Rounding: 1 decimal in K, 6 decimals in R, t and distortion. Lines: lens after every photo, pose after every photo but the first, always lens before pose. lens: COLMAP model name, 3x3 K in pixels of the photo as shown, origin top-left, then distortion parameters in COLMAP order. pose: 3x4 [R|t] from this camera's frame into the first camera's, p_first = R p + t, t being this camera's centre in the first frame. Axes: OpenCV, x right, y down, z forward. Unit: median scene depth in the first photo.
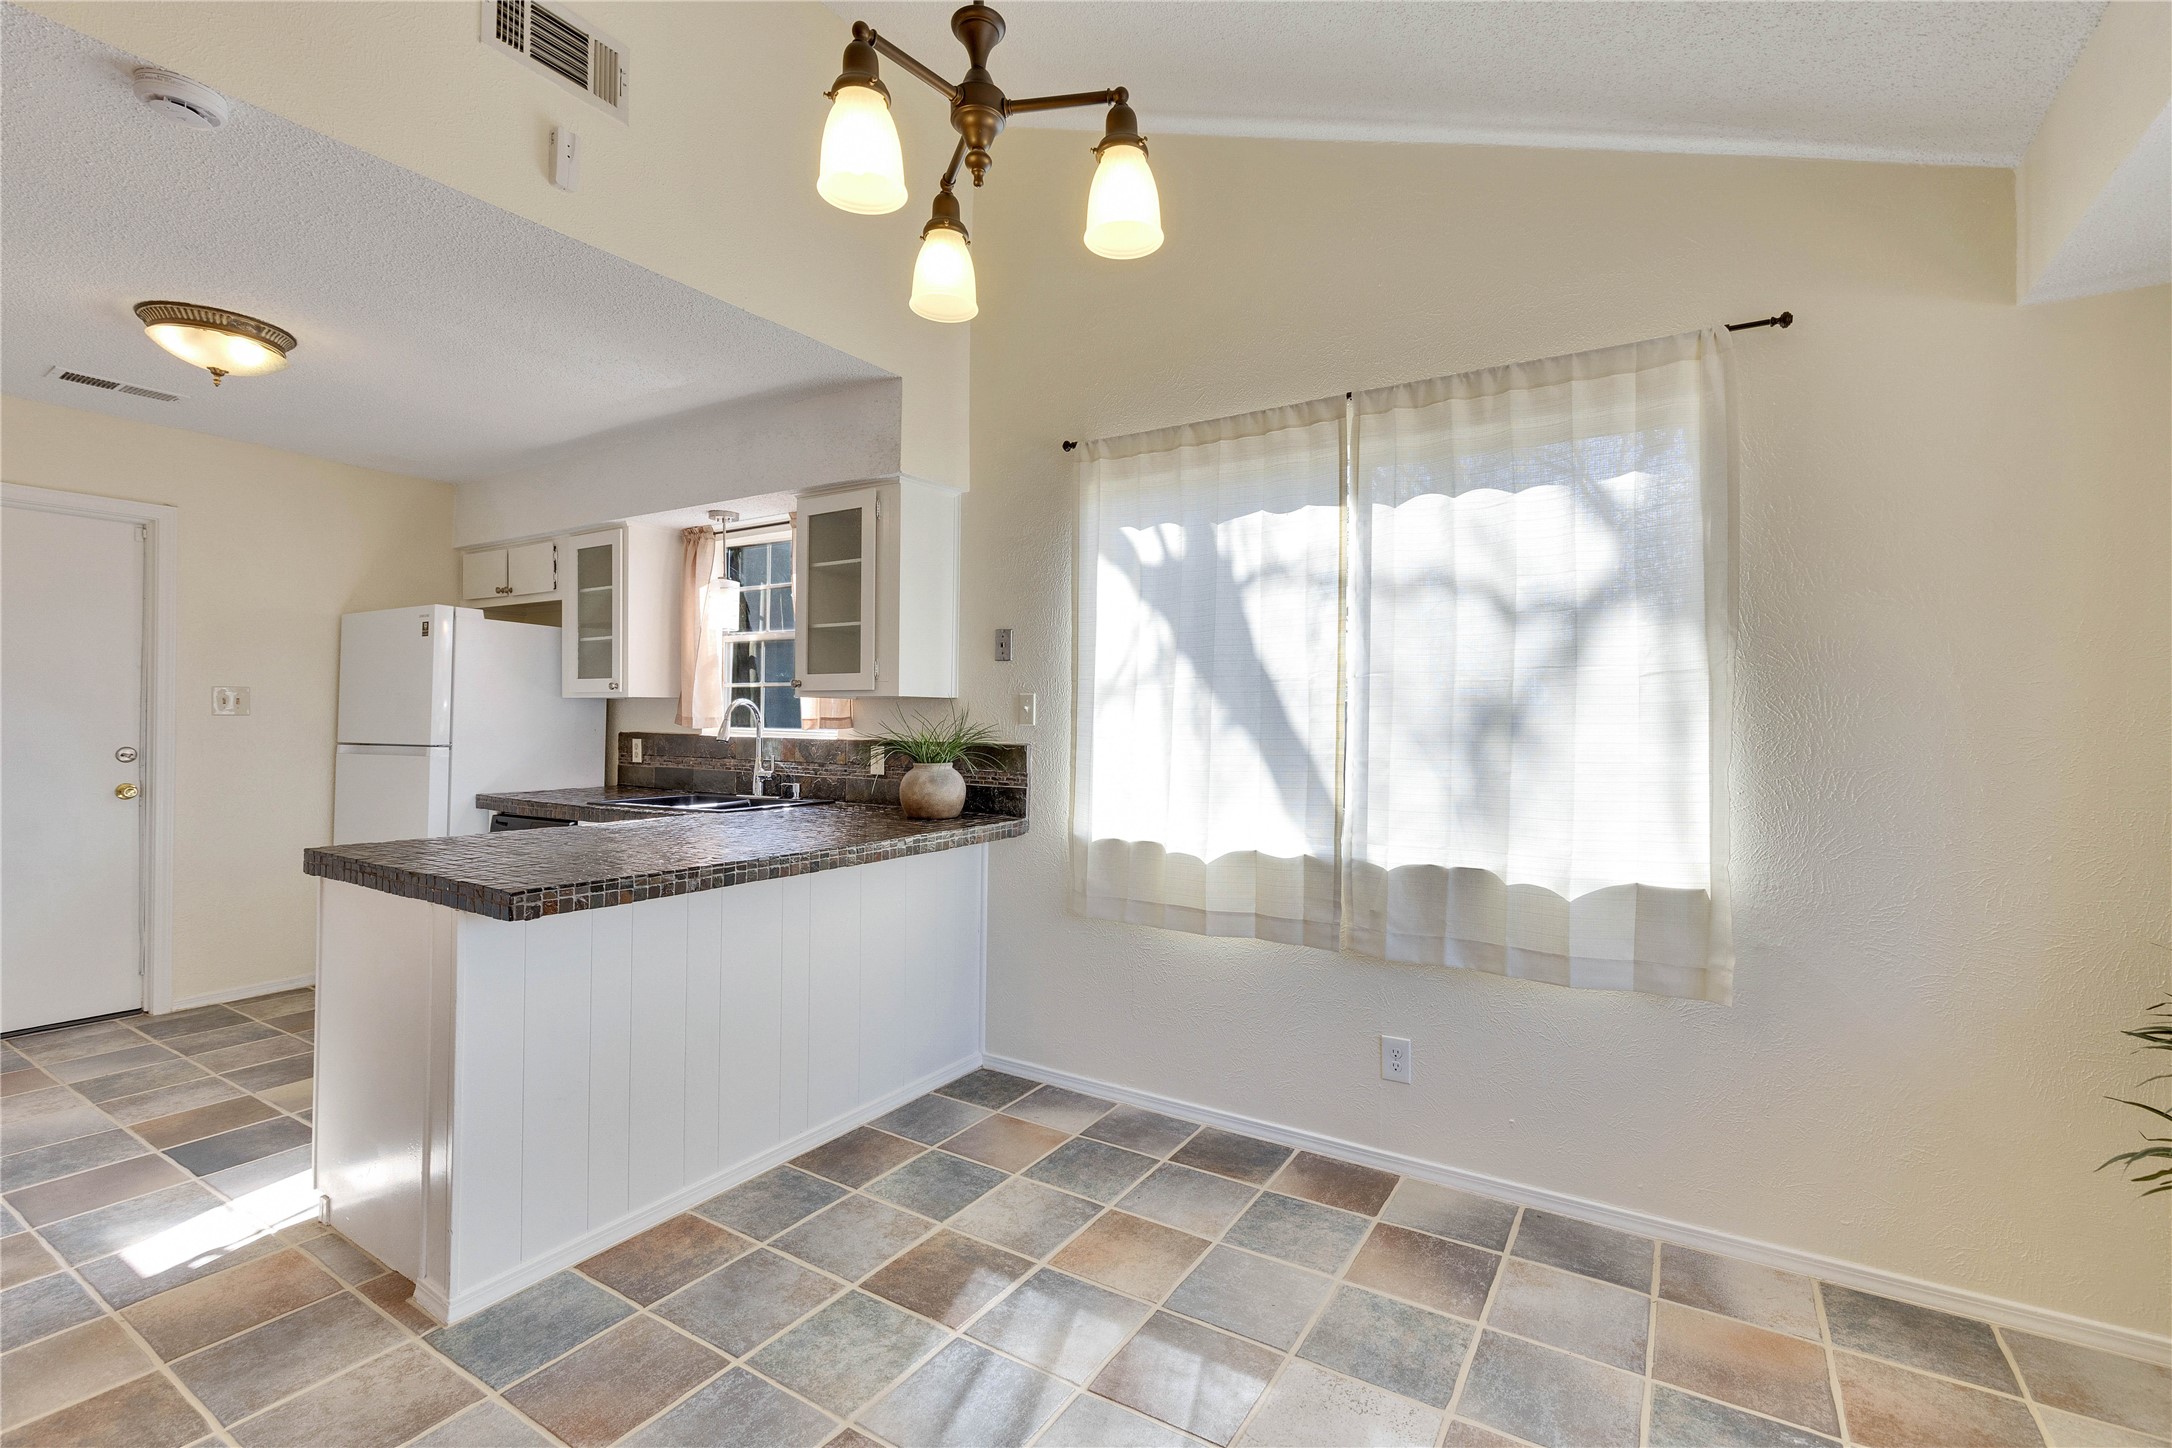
lens RADIAL K [[966.3, 0, 1096.8], [0, 966.3, 716.0], [0, 0, 1]] dist [0.002543, -0.000514]
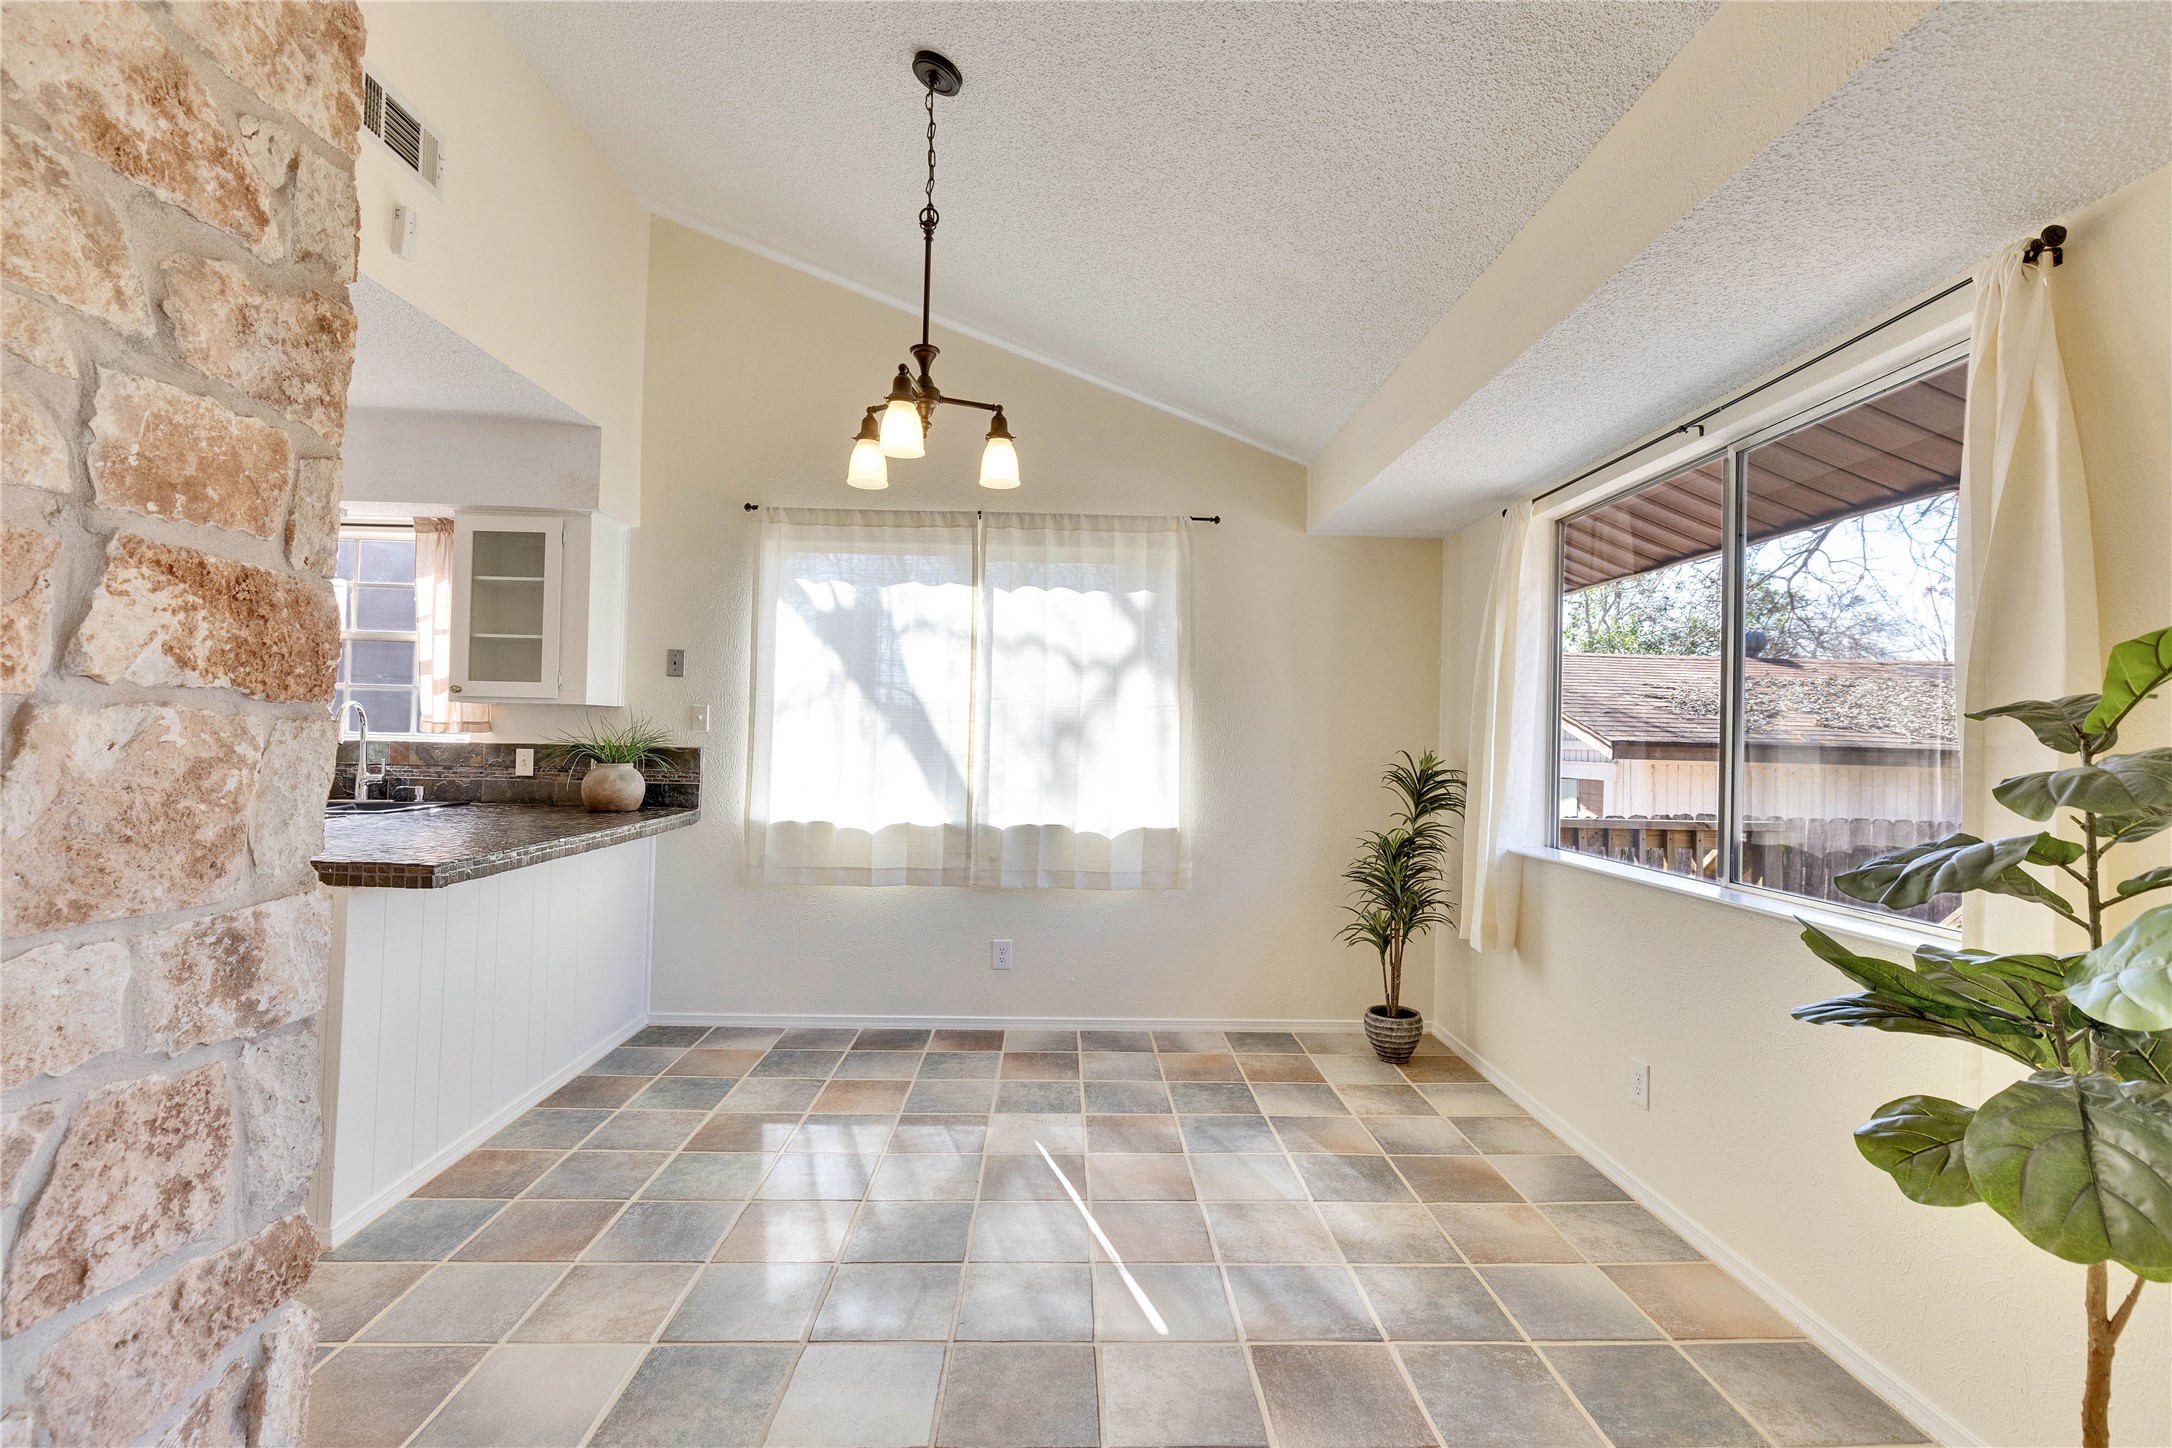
lens RADIAL K [[966.3, 0, 1096.8], [0, 966.3, 716.0], [0, 0, 1]] dist [0.002543, -0.000514]
pose [[0.828971, 0.020440, 0.558918, -0.345403], [-0.015570, 0.999788, -0.013470, -0.001123], [-0.559075, 0.002464, 0.829113, -0.279126]]
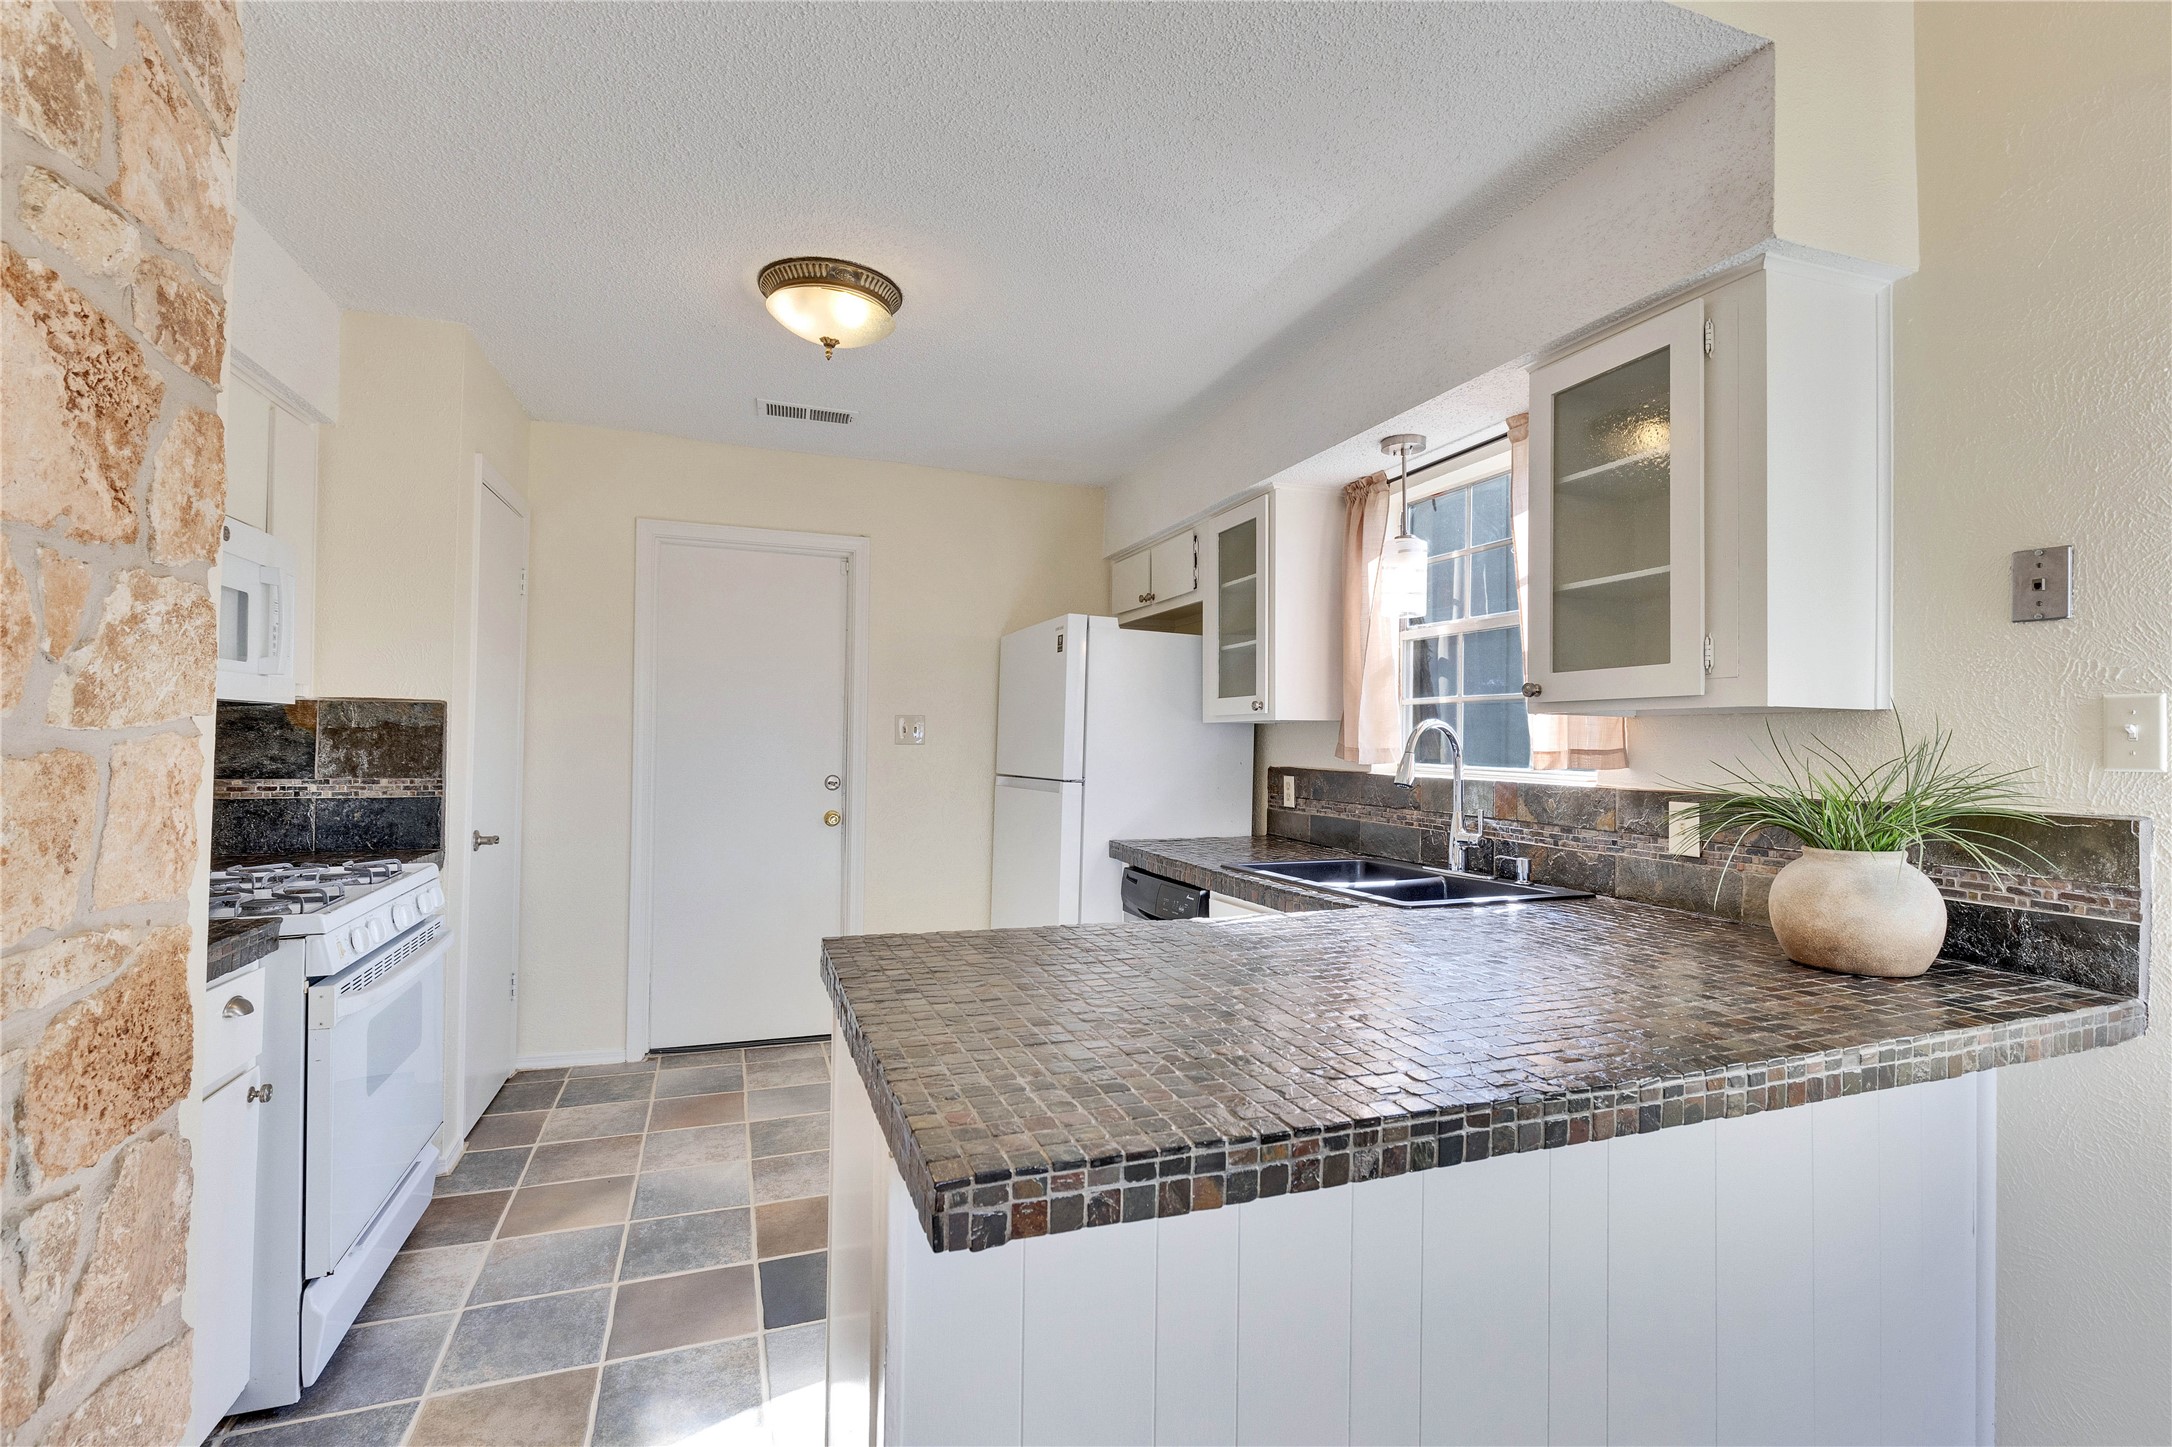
lens RADIAL K [[989.3, 0, 1098.2], [0, 989.3, 723.5], [0, 0, 1]] dist [0.001851, 0.000128]
pose [[0.794919, -0.011253, -0.606611, -0.172217], [-0.002603, 0.999756, -0.021957, -0.000154], [0.606710, 0.019033, 0.794695, 0.407961]]
